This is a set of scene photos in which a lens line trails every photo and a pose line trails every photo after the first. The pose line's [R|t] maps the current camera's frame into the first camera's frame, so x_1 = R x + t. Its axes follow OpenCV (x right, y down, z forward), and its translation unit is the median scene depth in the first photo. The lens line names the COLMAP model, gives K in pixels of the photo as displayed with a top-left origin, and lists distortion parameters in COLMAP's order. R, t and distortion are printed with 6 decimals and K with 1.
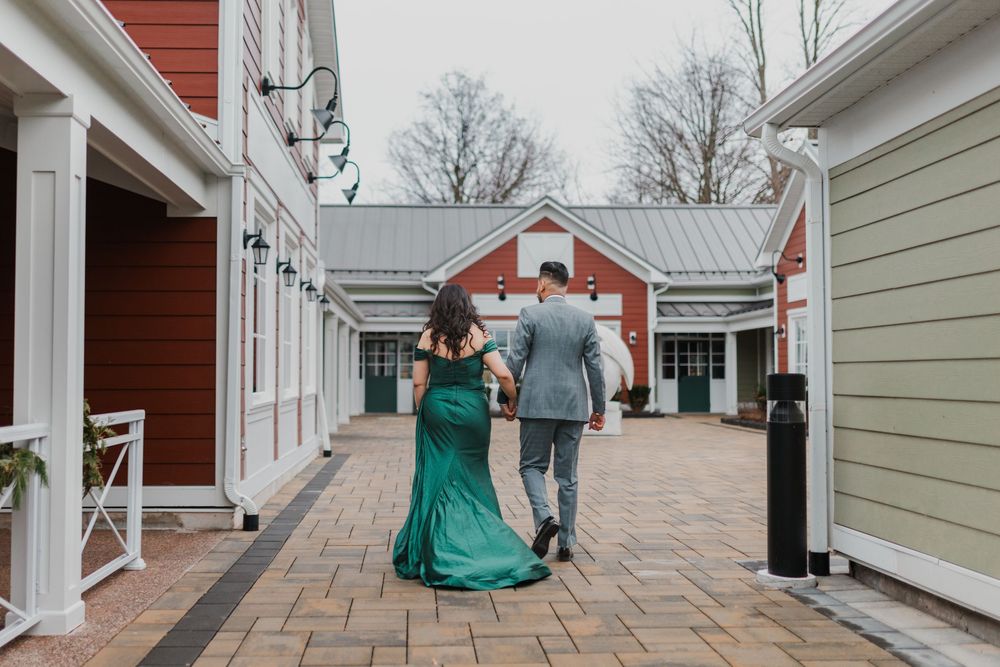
lens RADIAL K [[993.6, 0, 467.5], [0, 993.6, 331.1], [0, 0, 1]] dist [-0.007306, -0.001554]
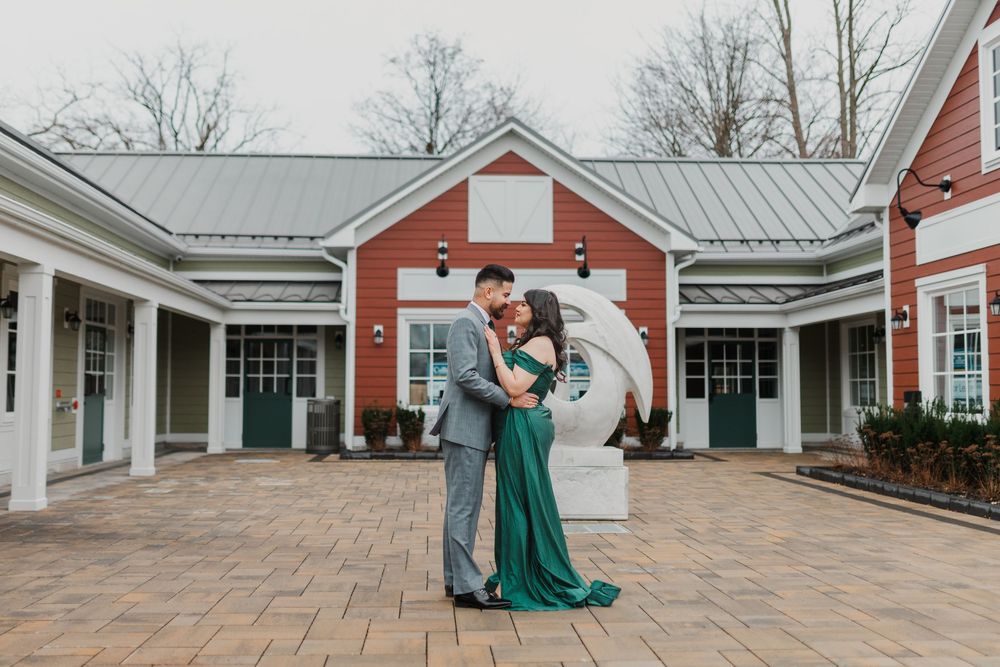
lens RADIAL K [[993.6, 0, 467.5], [0, 993.6, 331.1], [0, 0, 1]] dist [-0.007306, -0.001554]
pose [[0.999997, 0.001879, -0.001212, 0.050484], [-0.001900, 0.999840, -0.017814, 0.015751], [0.001179, 0.017816, 0.999841, 0.339553]]
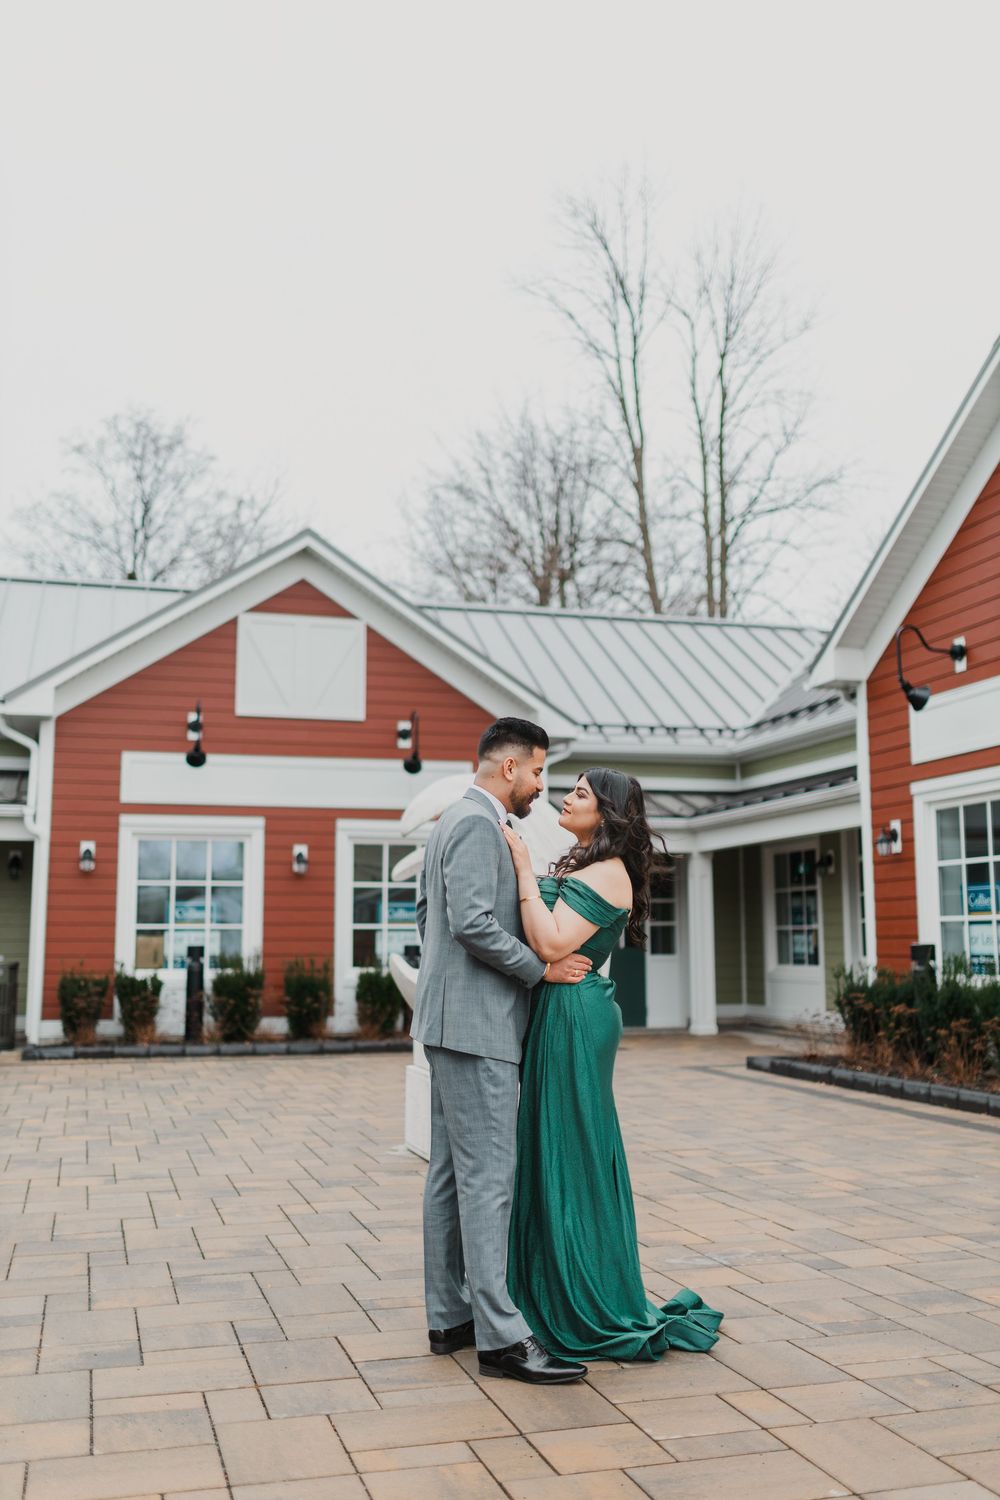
lens RADIAL K [[1411.3, 0, 500.0], [0, 1411.3, 750.0], [0, 0, 1]] dist [-0.011114, -0.008424]
pose [[0.971611, 0.029197, 0.234776, 0.019174], [-0.006964, 0.995455, -0.094974, 0.016771], [-0.236482, 0.090643, 0.967399, 0.384926]]
